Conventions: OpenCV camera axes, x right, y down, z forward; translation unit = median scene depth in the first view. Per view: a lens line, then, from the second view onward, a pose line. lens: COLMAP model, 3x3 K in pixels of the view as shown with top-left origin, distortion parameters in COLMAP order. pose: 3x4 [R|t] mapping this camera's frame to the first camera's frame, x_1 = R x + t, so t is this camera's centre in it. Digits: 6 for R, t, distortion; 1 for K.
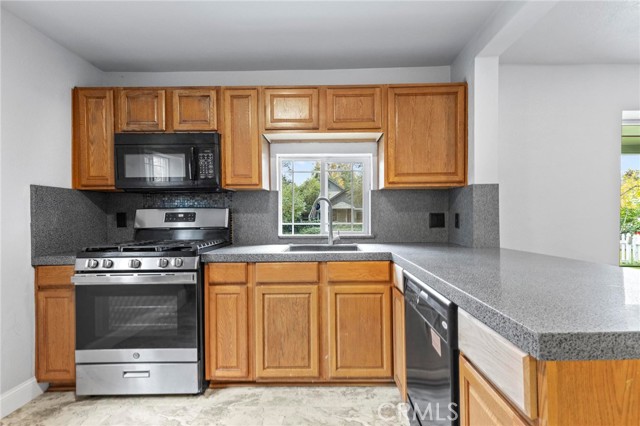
lens RADIAL K [[287.8, 0, 319.4], [0, 287.8, 220.1], [0, 0, 1]] dist [0.004559, 0.000416]
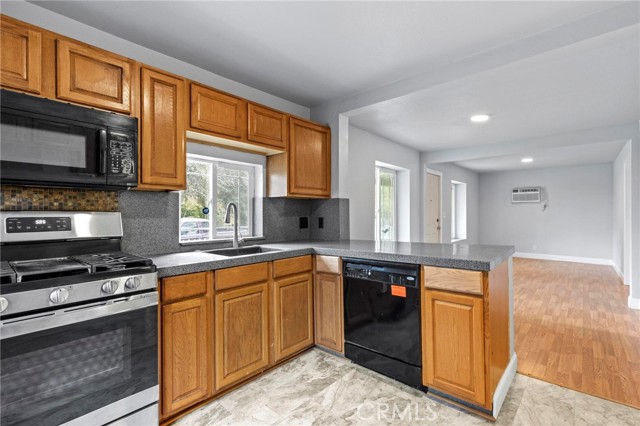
lens RADIAL K [[299.0, 0, 318.8], [0, 299.0, 216.4], [0, 0, 1]] dist [0.014246, 0.000205]
pose [[0.650452, -0.000859, 0.759547, -0.700427], [0.013871, 0.999846, -0.010747, -0.014938], [-0.759421, 0.017526, 0.650364, 0.076718]]
